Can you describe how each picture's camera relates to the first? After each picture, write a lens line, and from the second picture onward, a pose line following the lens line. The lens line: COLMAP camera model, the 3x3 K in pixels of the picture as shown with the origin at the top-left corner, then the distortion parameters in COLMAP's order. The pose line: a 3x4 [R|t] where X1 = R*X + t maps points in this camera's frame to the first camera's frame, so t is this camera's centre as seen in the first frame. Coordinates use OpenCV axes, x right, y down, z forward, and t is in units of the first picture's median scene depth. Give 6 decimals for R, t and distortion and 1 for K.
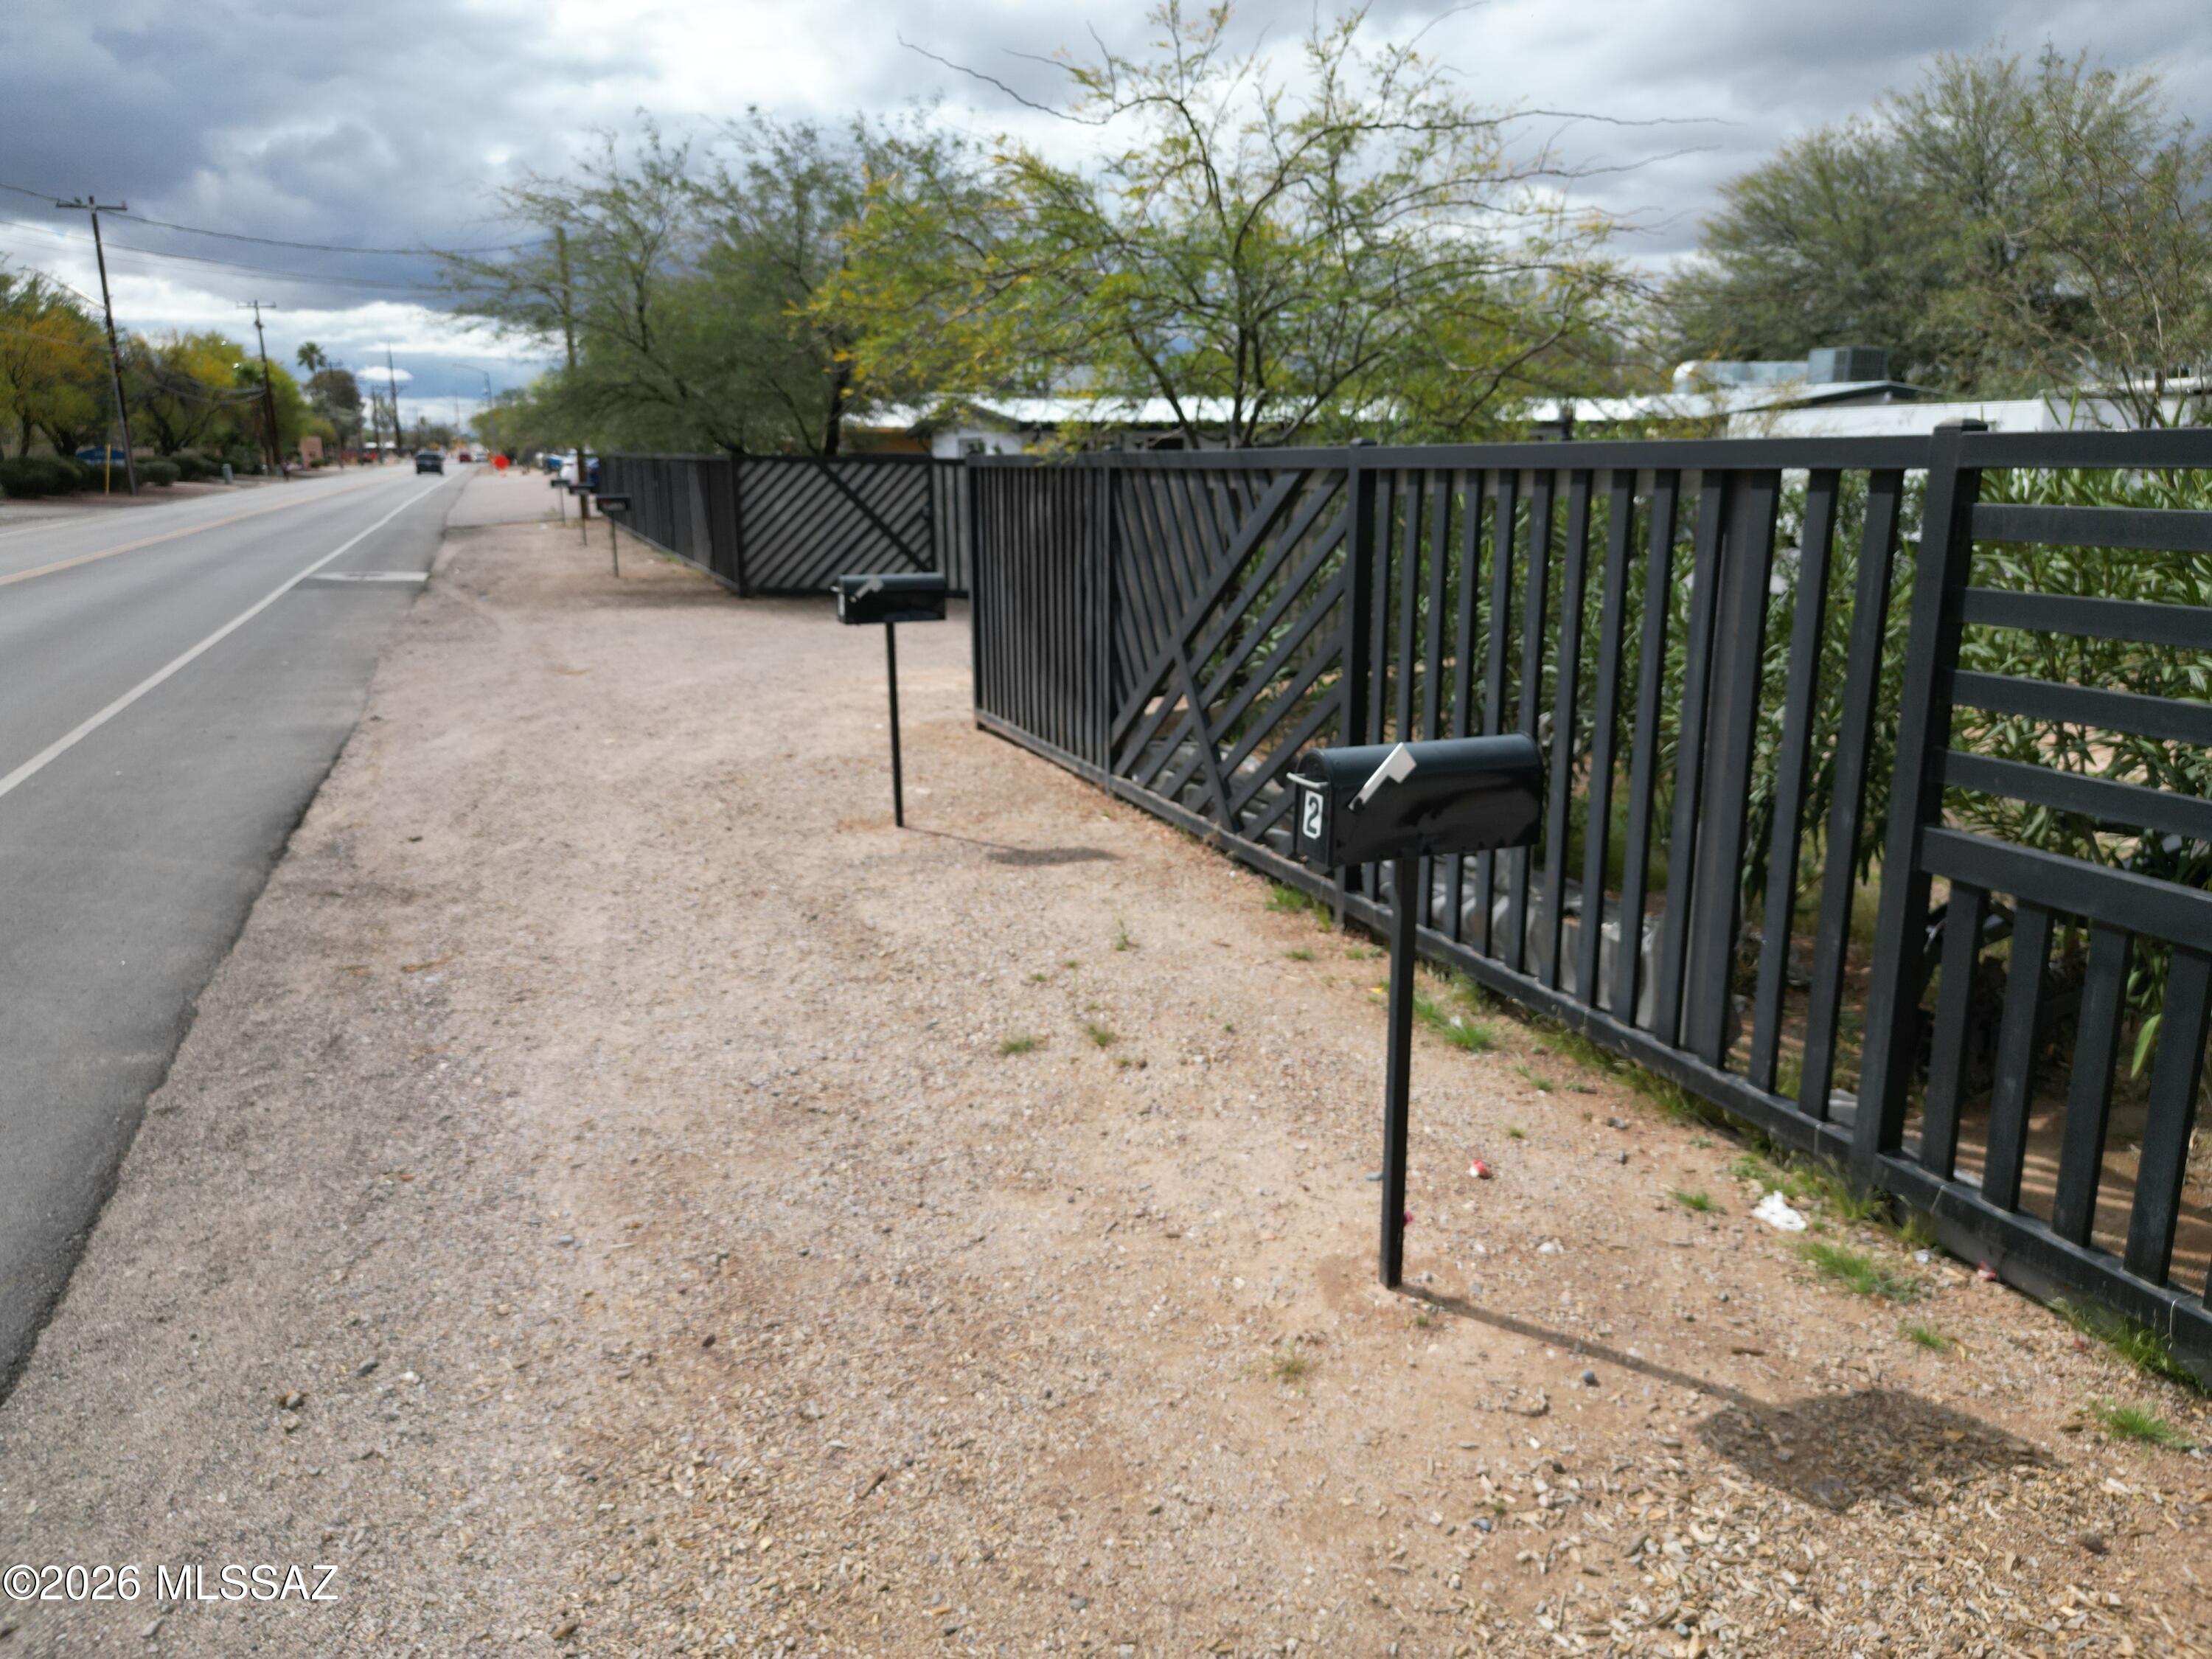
lens RADIAL K [[1564.0, 0, 1103.8], [0, 1564.0, 830.6], [0, 0, 1]] dist [0.012632, 0.003362]
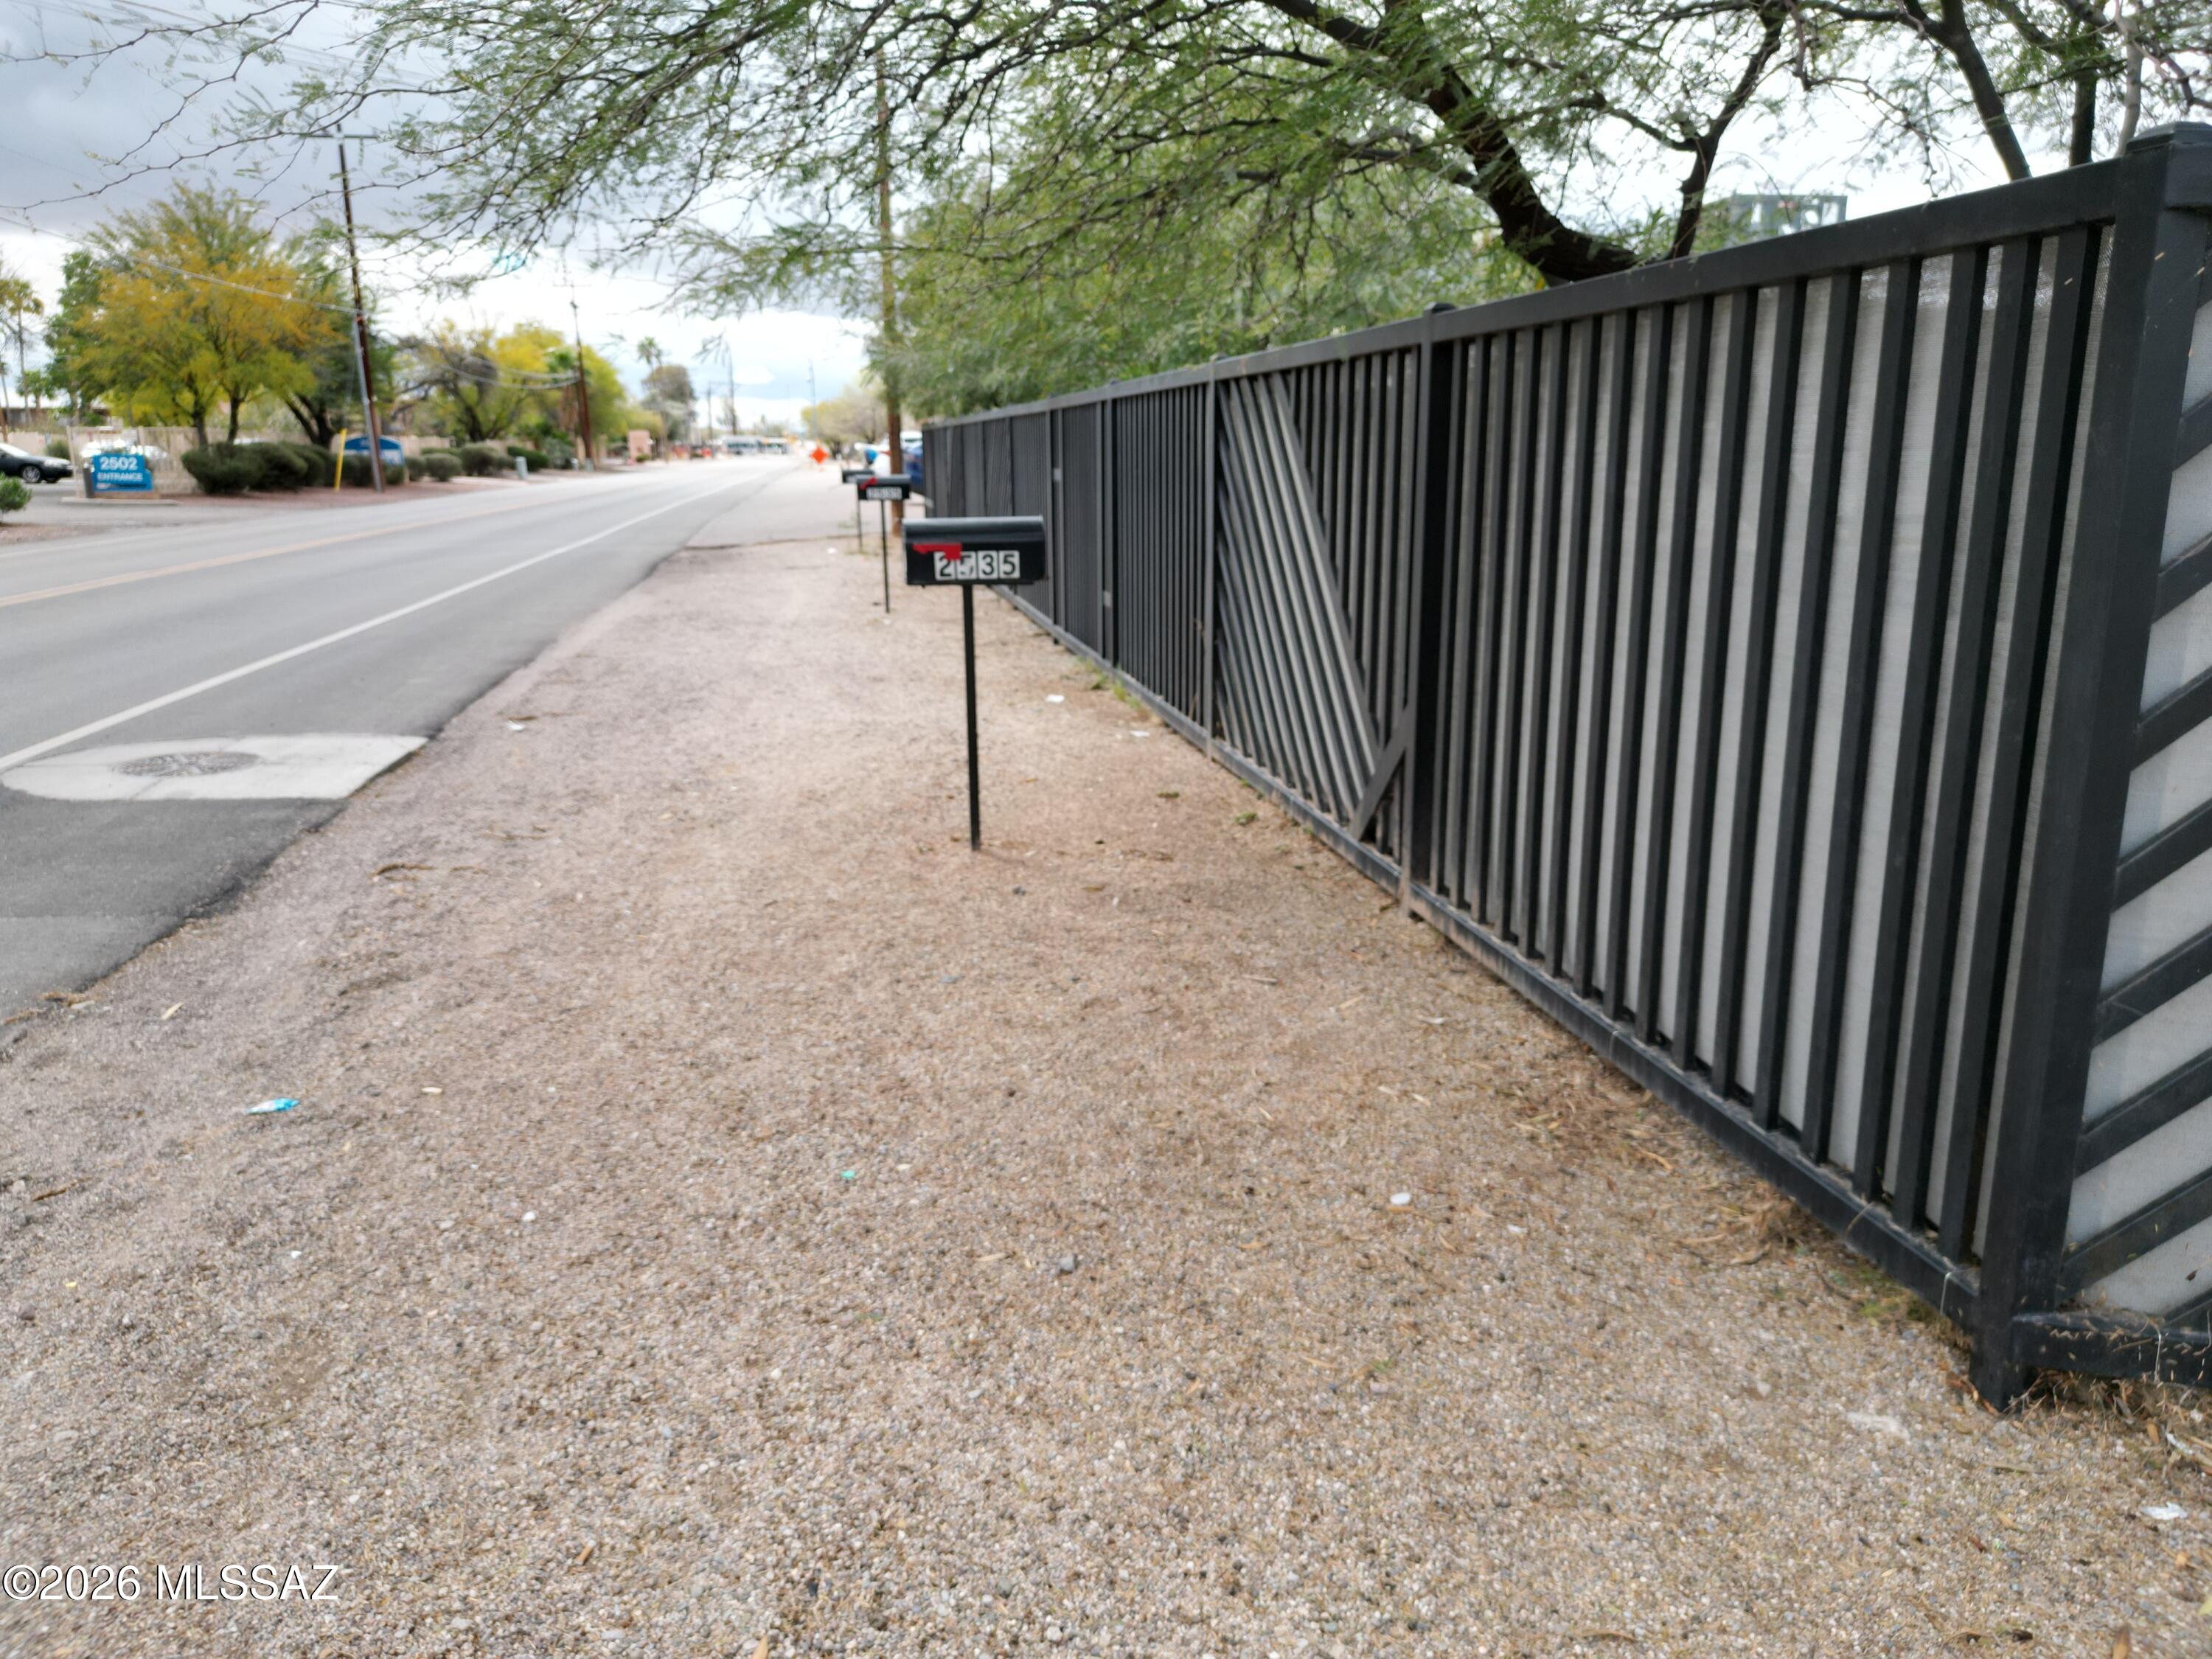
lens RADIAL K [[1564.0, 0, 1108.4], [0, 1564.0, 828.2], [0, 0, 1]] dist [0.012632, 0.003362]
pose [[0.982407, 0.045958, -0.181011, -0.037414], [-0.045999, 0.998934, 0.003974, -0.025086], [0.181000, 0.004422, 0.983473, 0.111940]]
